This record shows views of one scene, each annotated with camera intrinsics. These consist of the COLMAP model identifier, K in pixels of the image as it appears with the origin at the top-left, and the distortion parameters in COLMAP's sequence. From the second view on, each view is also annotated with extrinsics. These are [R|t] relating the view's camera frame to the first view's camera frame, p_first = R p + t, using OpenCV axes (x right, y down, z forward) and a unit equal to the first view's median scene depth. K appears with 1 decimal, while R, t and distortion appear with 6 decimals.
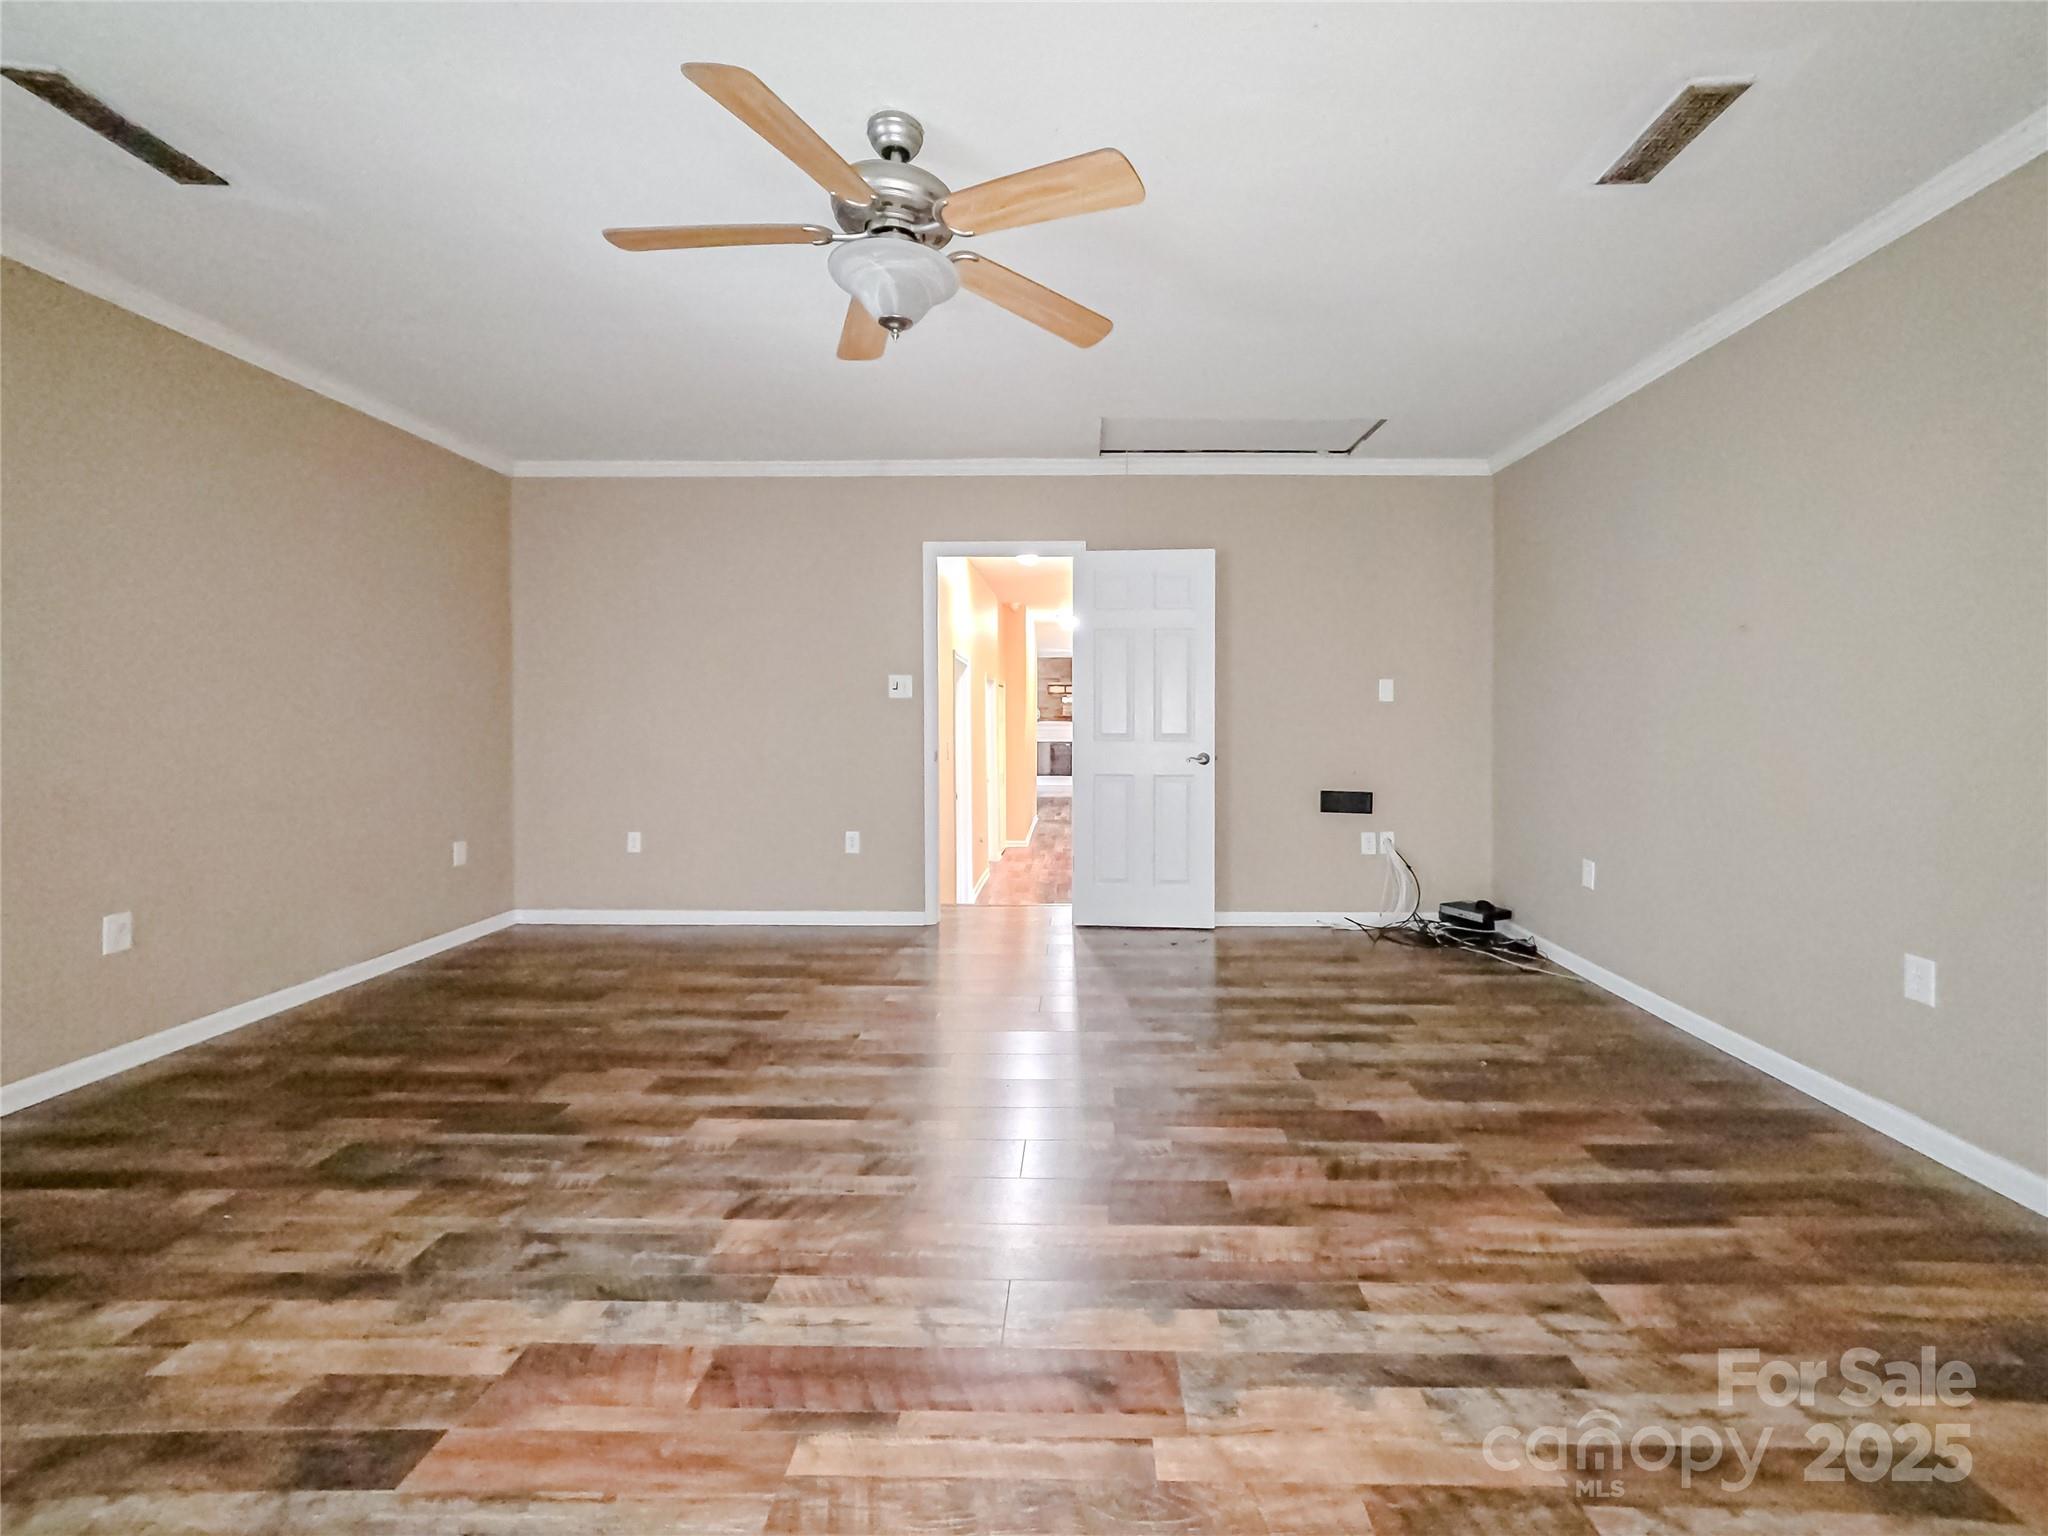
lens RADIAL K [[830.1, 0, 1028.1], [0, 830.1, 735.0], [0, 0, 1]] dist [0.002053, 0.000714]
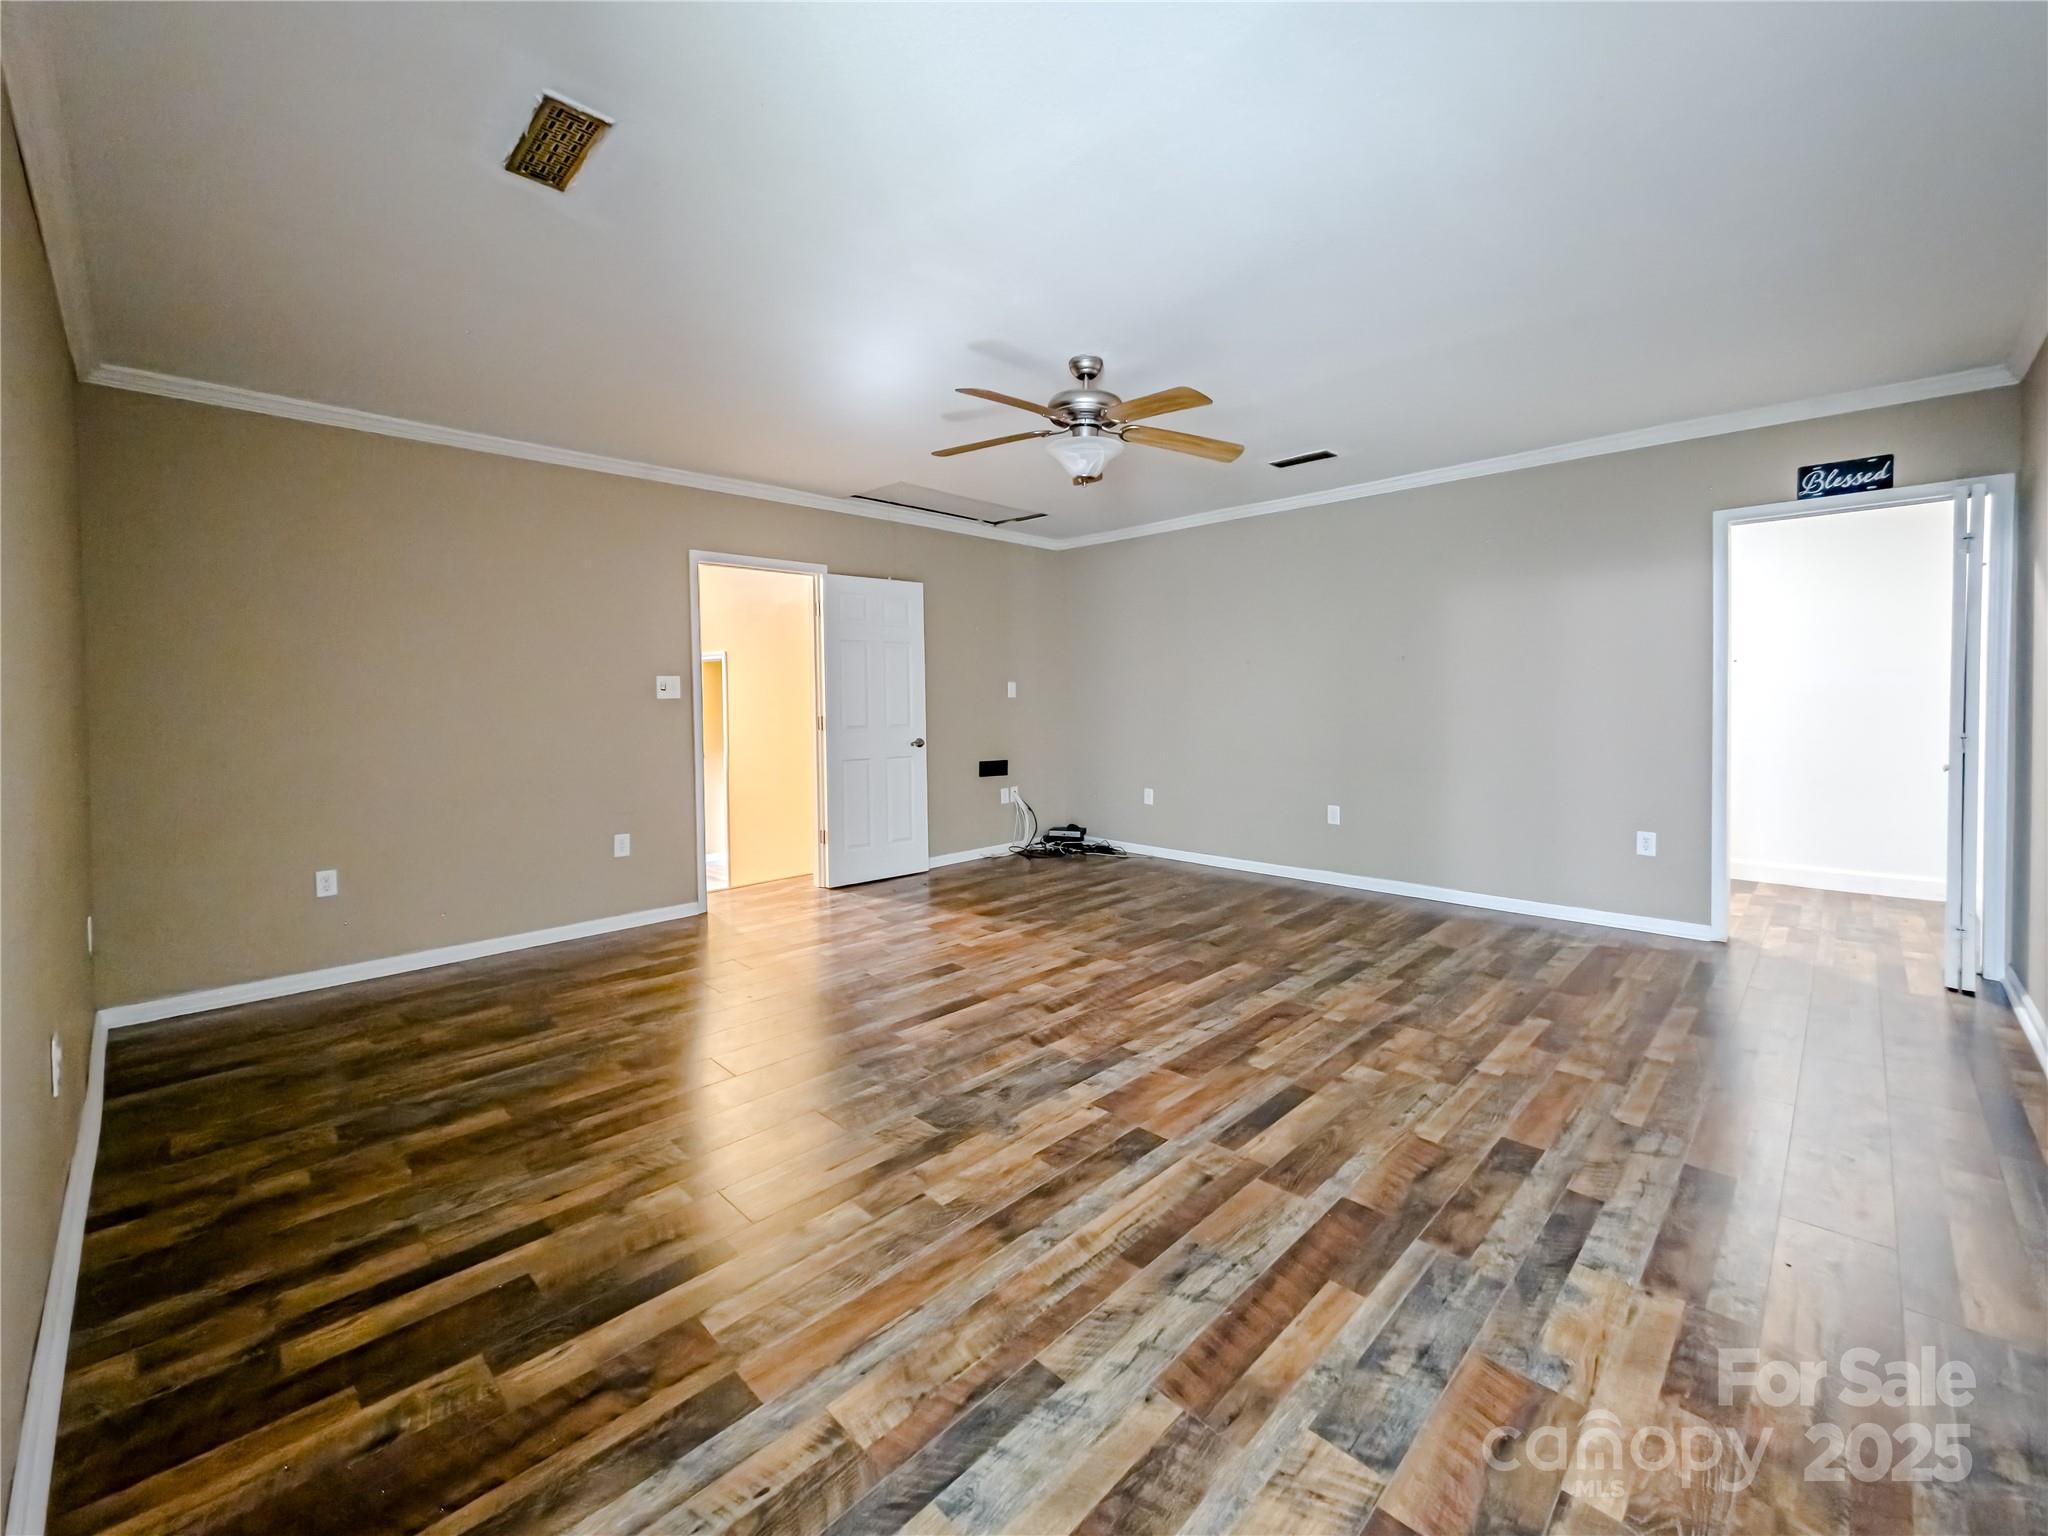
lens RADIAL K [[842.0, 0, 980.8], [0, 842.0, 725.0], [0, 0, 1]] dist [0.003552, 0.000292]
pose [[0.716220, -0.033569, 0.697067, -1.156305], [0.030777, 0.999390, 0.016506, -0.032676], [-0.697196, 0.009632, 0.716816, -0.033034]]
